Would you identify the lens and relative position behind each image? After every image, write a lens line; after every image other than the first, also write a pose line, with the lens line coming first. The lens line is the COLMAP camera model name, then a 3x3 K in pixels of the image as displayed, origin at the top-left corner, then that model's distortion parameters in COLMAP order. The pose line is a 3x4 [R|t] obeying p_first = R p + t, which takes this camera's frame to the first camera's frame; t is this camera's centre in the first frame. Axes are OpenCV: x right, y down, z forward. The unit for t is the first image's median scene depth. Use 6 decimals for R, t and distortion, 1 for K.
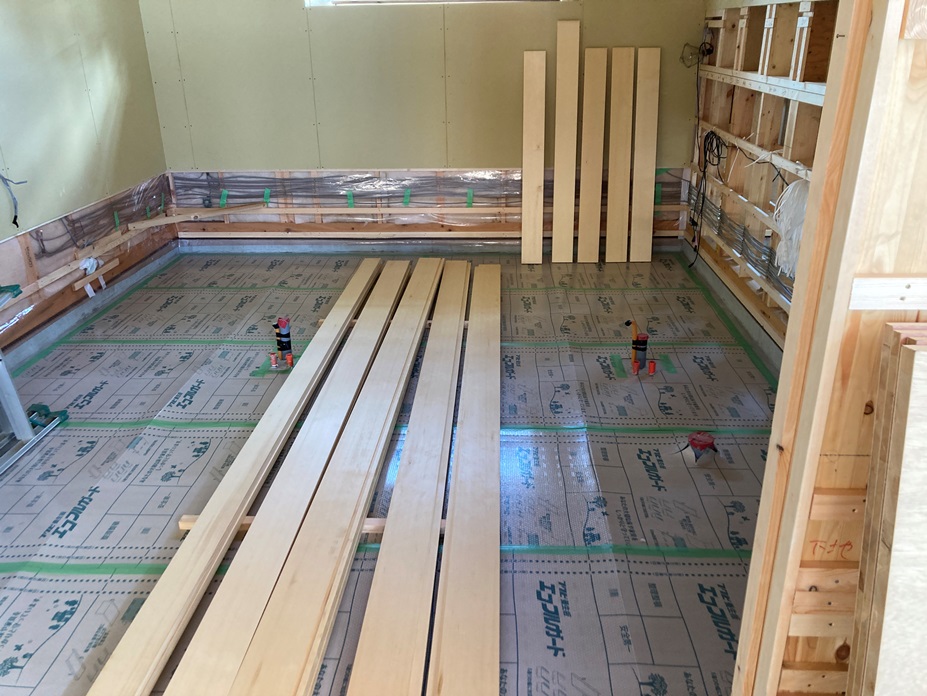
lens RADIAL K [[749.0, 0, 463.5], [0, 749.0, 348.0], [0, 0, 1]] dist [0.014951, -0.003051]
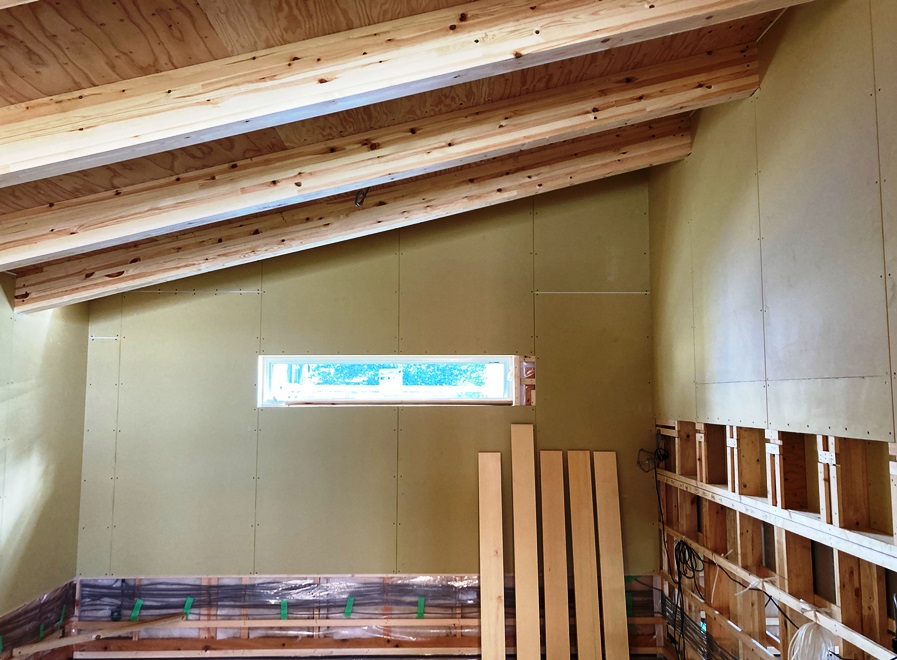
lens RADIAL K [[748.2, 0, 448.5], [0, 748.2, 330.0], [0, 0, 1]] dist [-0.006161, -0.002506]
pose [[0.997360, 0.026225, 0.067718, -0.028369], [0.008149, 0.886207, -0.463217, -0.084345], [-0.072160, 0.462546, 0.883654, 0.067075]]
